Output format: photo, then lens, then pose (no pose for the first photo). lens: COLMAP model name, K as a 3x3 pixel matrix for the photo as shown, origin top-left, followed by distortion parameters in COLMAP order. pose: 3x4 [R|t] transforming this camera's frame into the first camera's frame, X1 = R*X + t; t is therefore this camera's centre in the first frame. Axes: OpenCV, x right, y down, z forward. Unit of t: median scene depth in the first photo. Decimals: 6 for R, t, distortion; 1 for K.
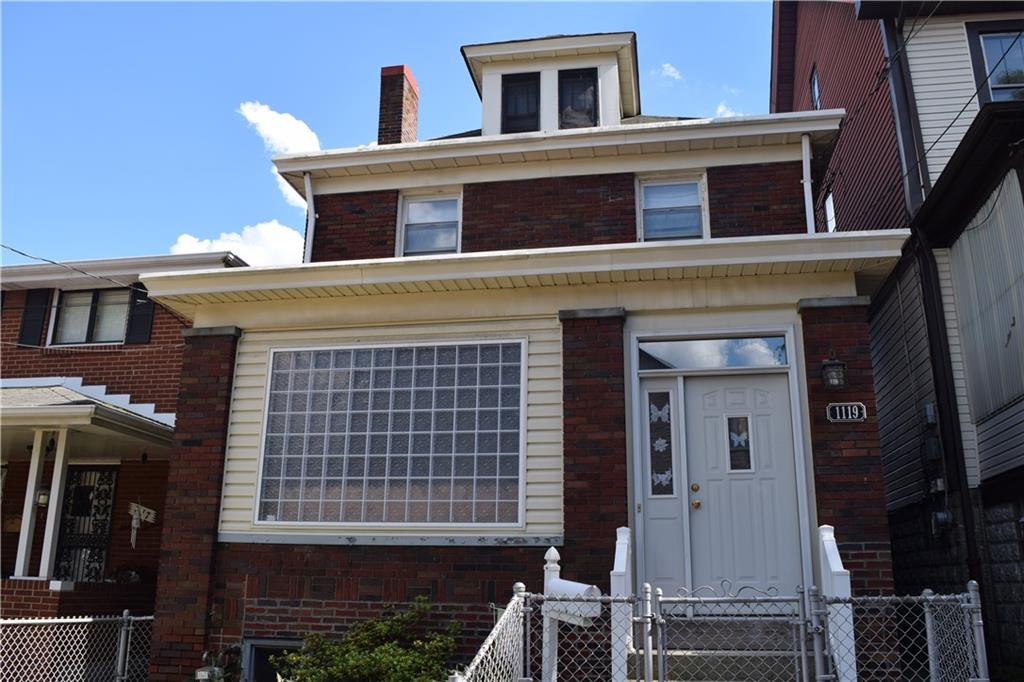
lens RADIAL K [[857.7, 0, 516.0], [0, 857.7, 338.1], [0, 0, 1]] dist [-0.085660, 0.003190]
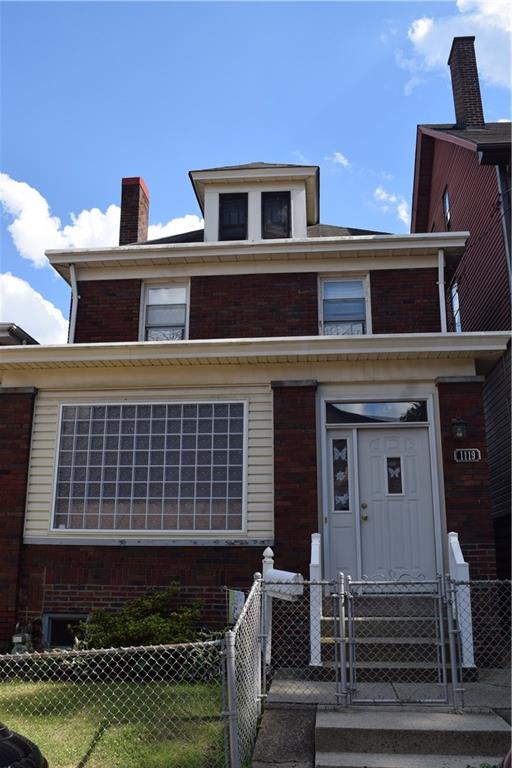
lens RADIAL K [[694.4, 0, 256.0], [0, 694.4, 384.0], [0, 0, 1]] dist [-0.077778, -0.003991]
pose [[0.996446, 0.014501, 0.082980, -0.071212], [-0.016012, 0.999717, 0.017568, -0.047671], [-0.082701, -0.018834, 0.996396, -0.149056]]
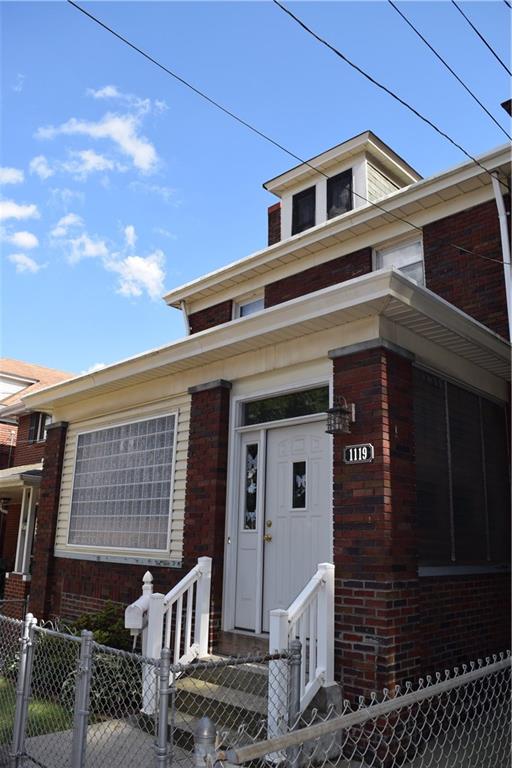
lens RADIAL K [[604.8, 0, 256.0], [0, 604.8, 384.0], [0, 0, 1]] dist [-0.093611, 0.010329]
pose [[0.821351, -0.137142, -0.553691, 0.655716], [0.139084, 0.989521, -0.038772, 0.012584], [0.553206, -0.045164, 0.831819, 0.289294]]
